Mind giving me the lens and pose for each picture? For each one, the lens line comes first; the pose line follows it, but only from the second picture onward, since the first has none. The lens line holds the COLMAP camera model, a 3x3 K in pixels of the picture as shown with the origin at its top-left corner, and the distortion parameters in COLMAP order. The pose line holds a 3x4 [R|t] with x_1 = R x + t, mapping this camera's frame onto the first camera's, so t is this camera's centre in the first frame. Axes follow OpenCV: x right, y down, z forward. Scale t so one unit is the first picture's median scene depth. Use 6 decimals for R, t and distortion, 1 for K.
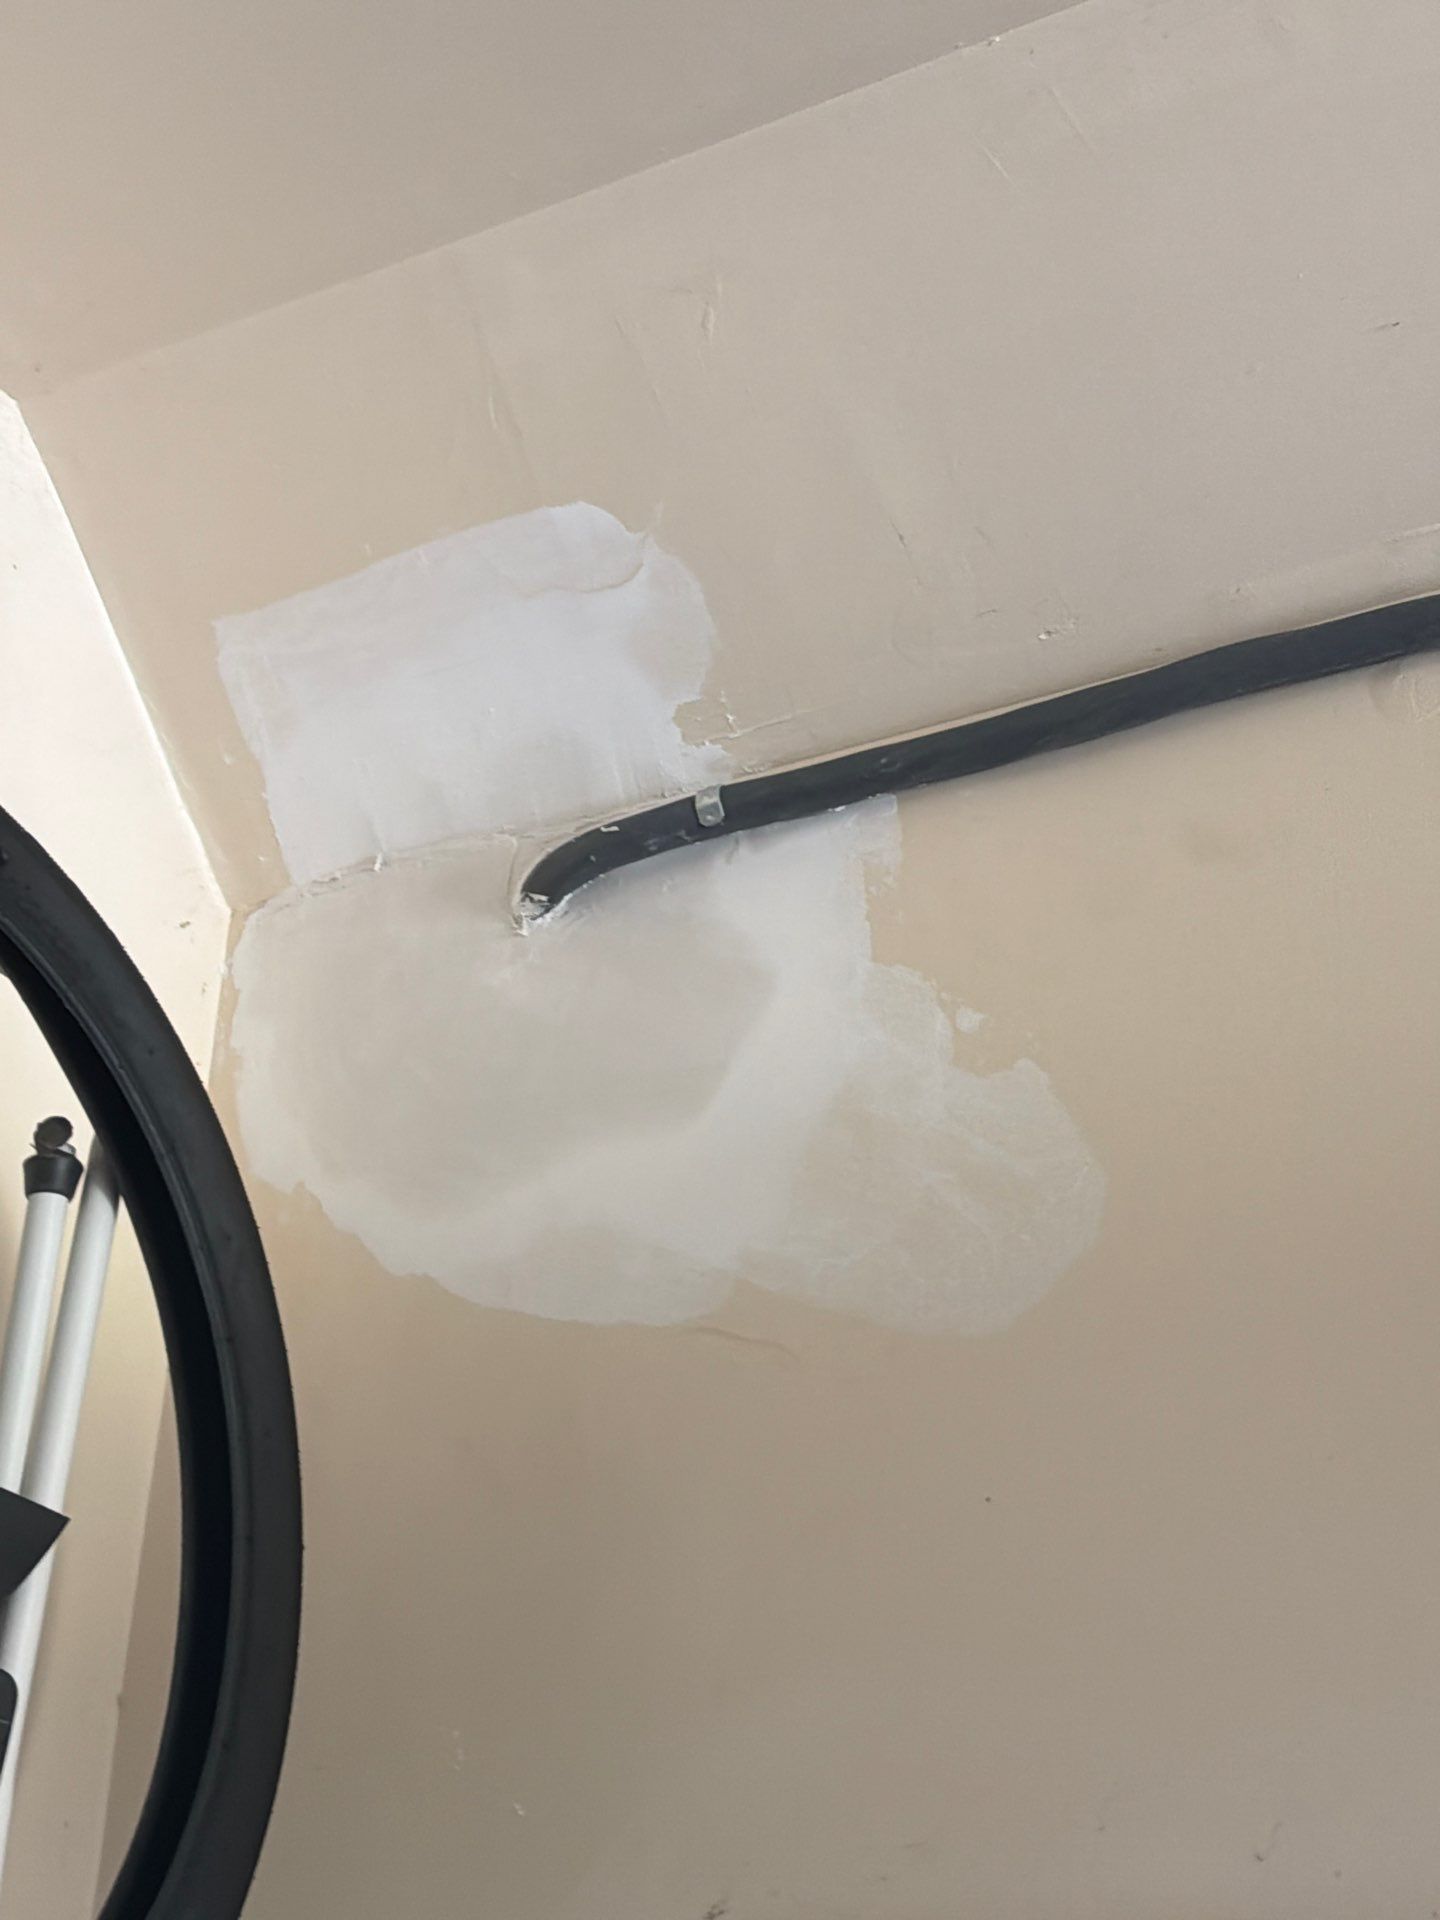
lens RADIAL K [[1933.6, 0, 713.3], [0, 1933.6, 1007.1], [0, 0, 1]] dist [-0.009841, 0.018643]
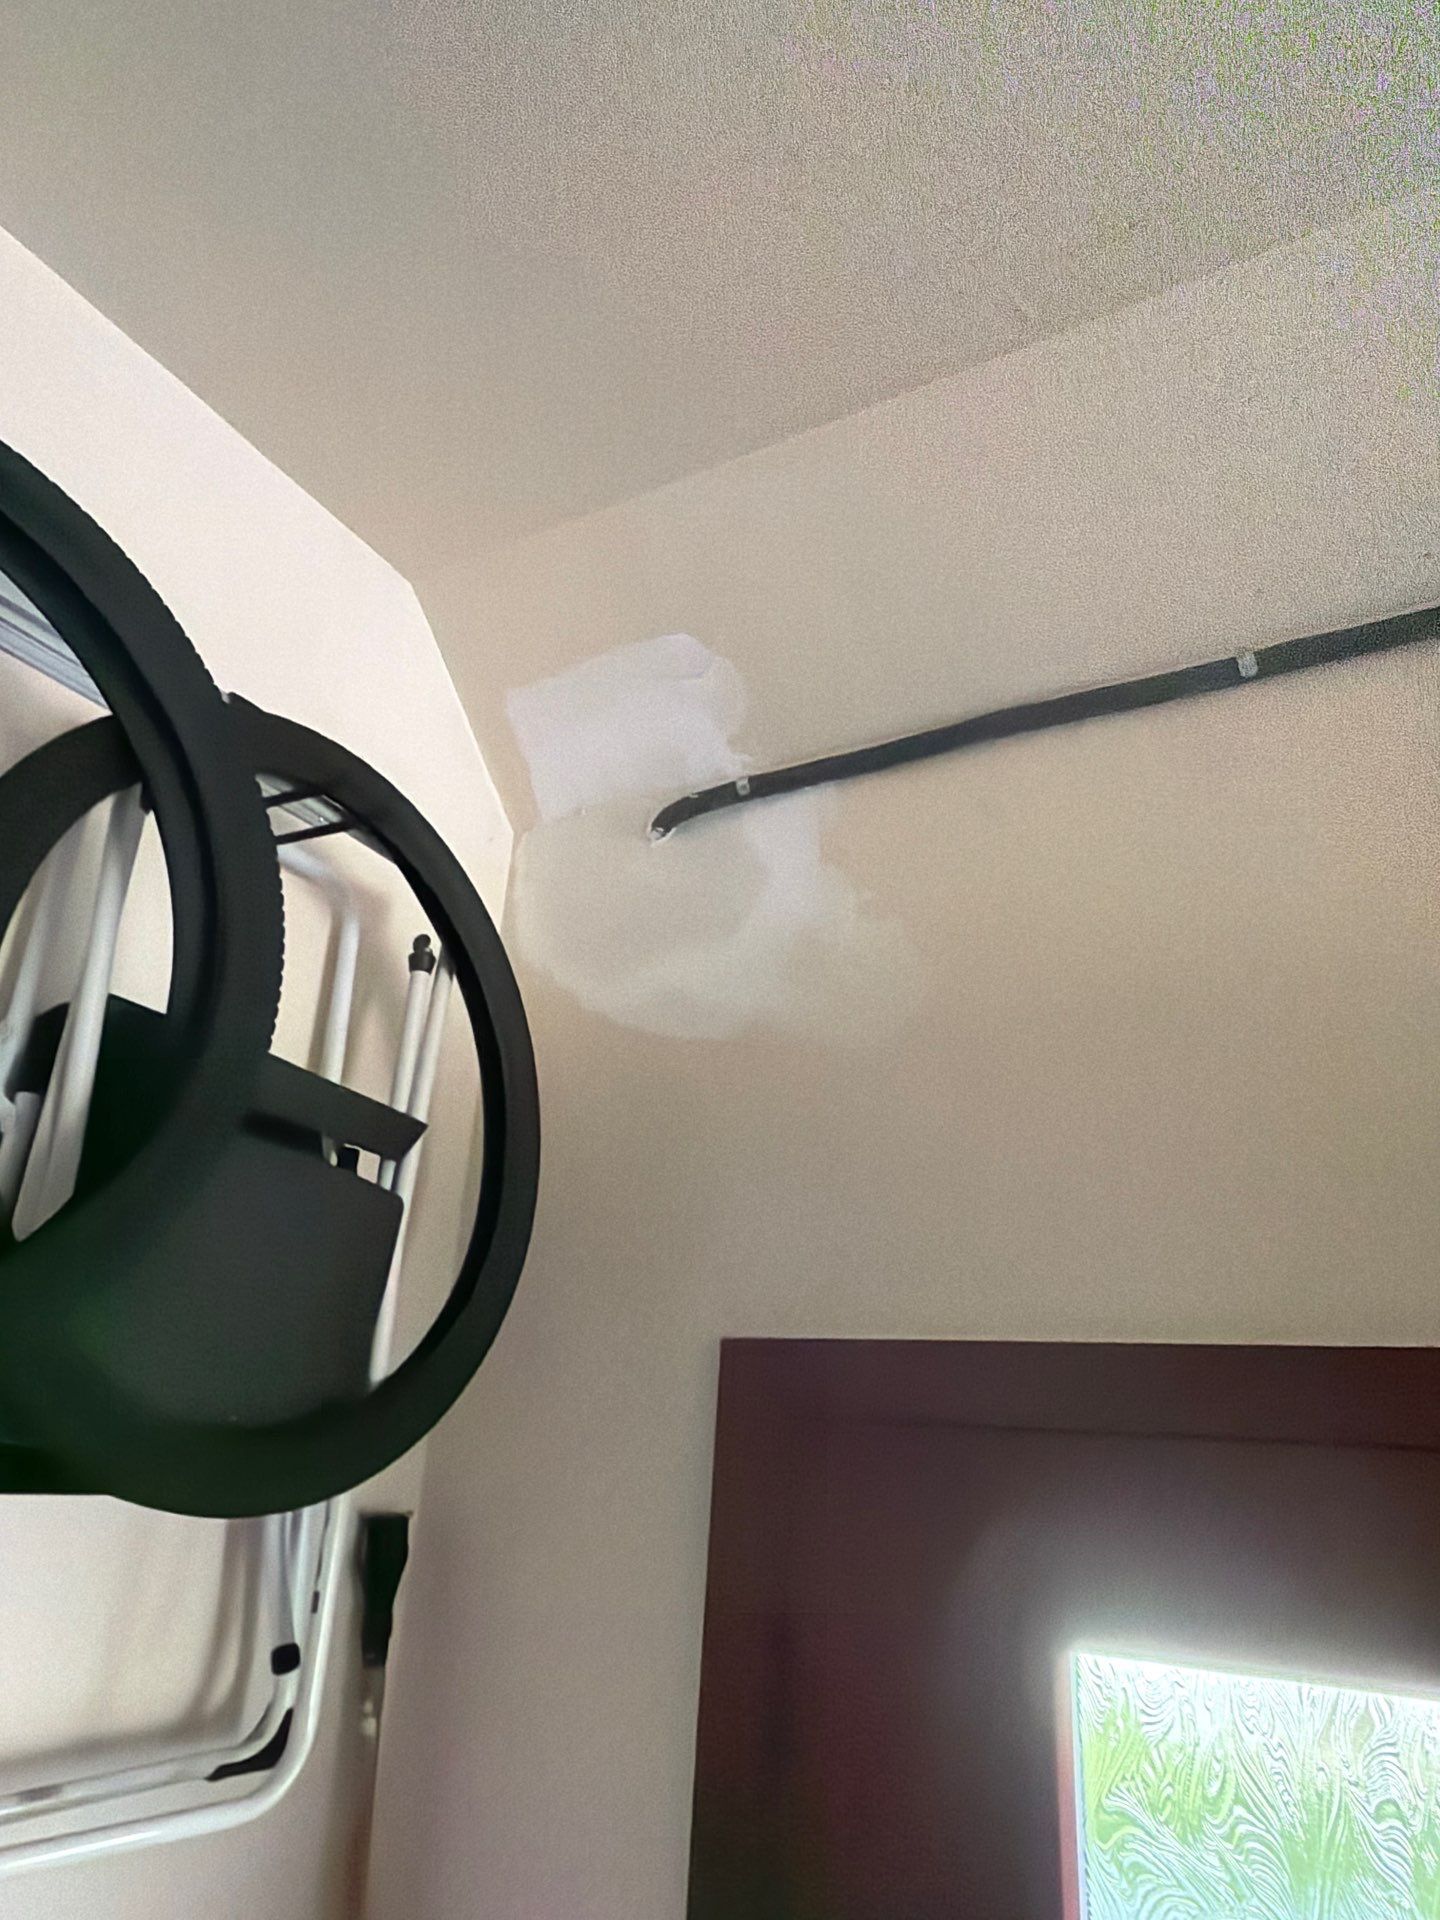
lens RADIAL K [[1122.2, 0, 720.0], [0, 1122.2, 960.0], [0, 0, 1]] dist [-0.001599, -0.001011]
pose [[0.997755, 0.027370, -0.061124, 0.048997], [-0.023683, 0.997903, 0.060242, 0.007856], [0.062645, -0.058660, 0.996311, -0.177635]]
